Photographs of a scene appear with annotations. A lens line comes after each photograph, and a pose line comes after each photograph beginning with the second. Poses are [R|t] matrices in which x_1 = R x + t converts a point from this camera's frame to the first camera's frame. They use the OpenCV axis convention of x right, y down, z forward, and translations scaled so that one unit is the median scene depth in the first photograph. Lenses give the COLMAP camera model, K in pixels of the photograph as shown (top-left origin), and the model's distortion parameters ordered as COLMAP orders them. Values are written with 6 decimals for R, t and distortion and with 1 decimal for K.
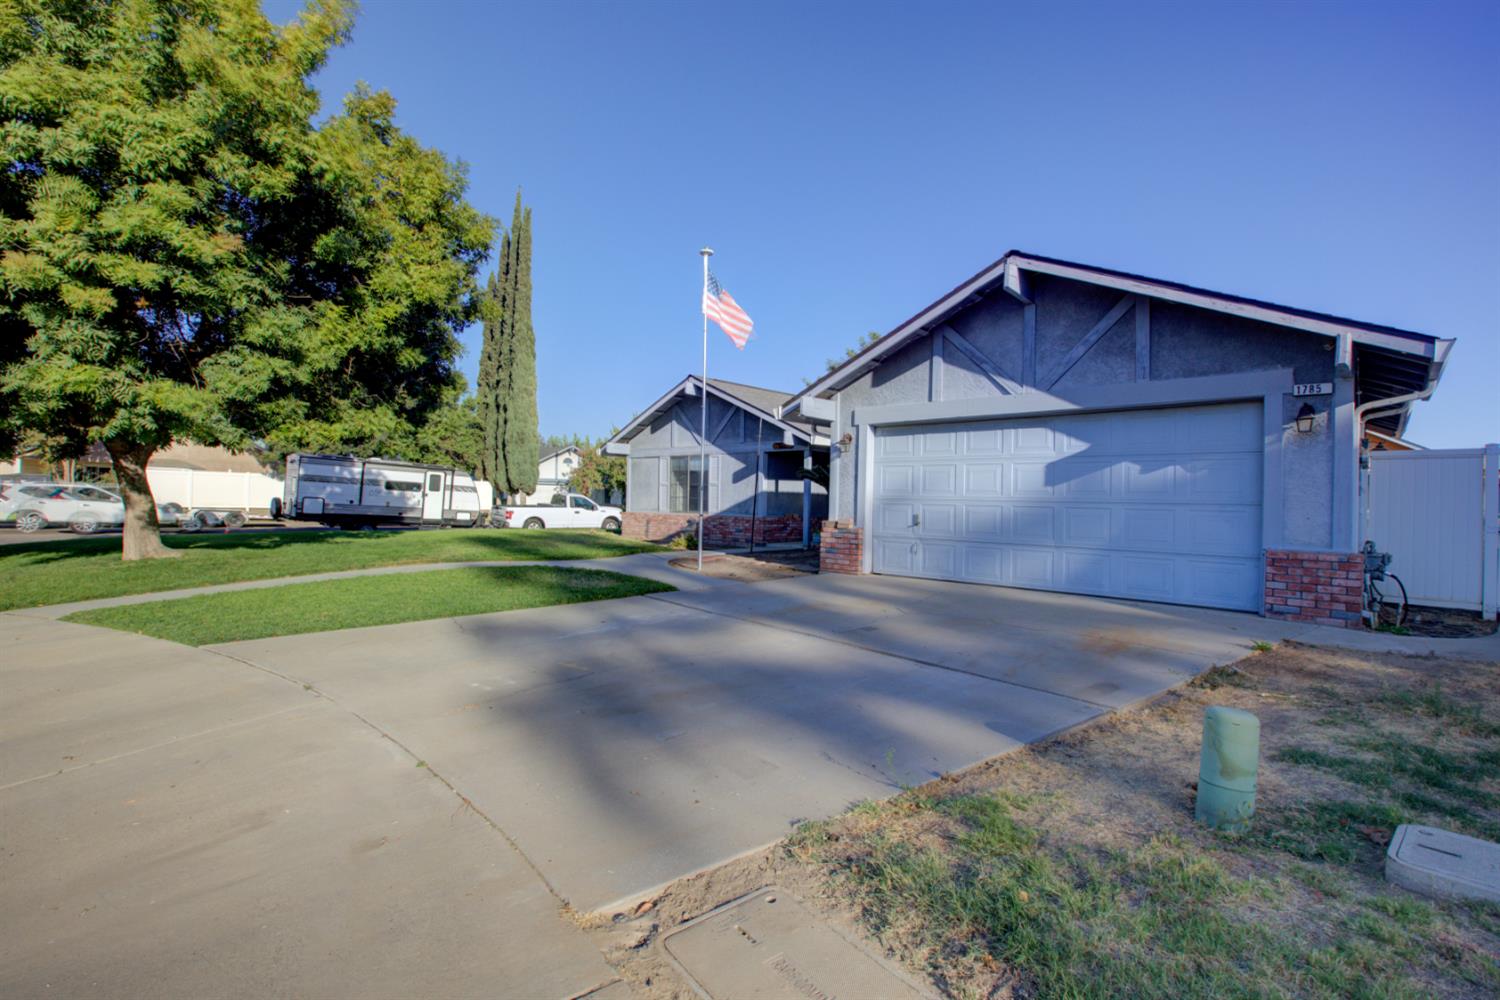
lens RADIAL K [[660.0, 0, 750.0], [0, 660.0, 500.0], [0, 0, 1]] dist [-0.000930, 0.000035]
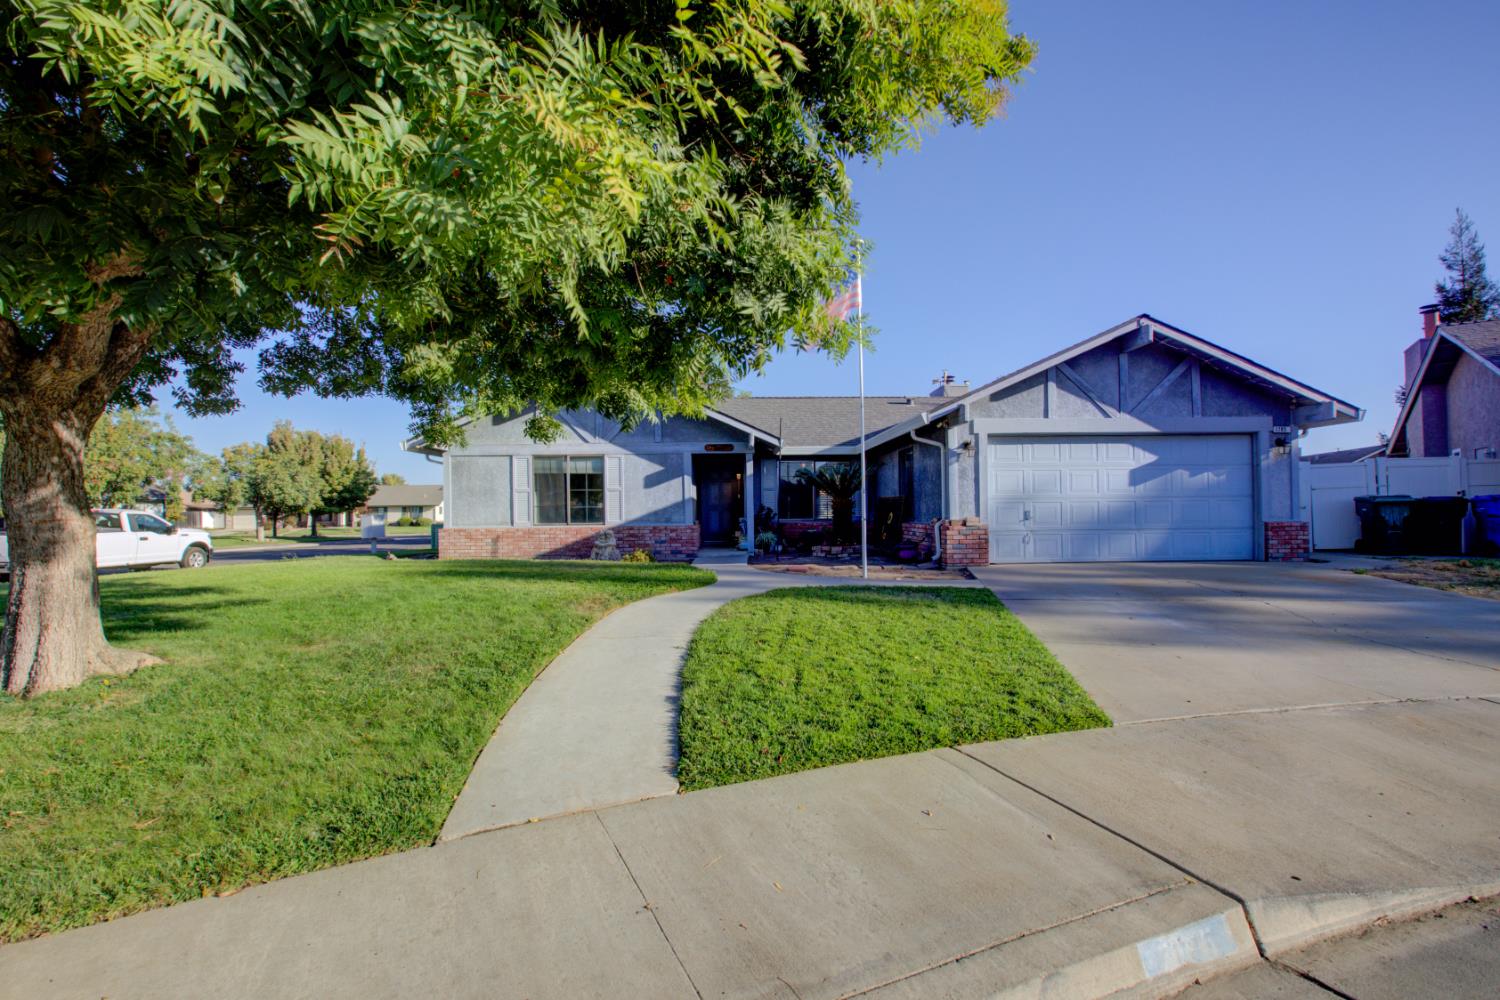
lens RADIAL K [[660.0, 0, 750.0], [0, 660.0, 500.0], [0, 0, 1]] dist [-0.000930, 0.000035]
pose [[0.721057, -0.017127, 0.692664, -0.990560], [0.025592, 0.999671, -0.001923, -0.008614], [-0.692403, 0.019113, 0.721258, 0.504652]]
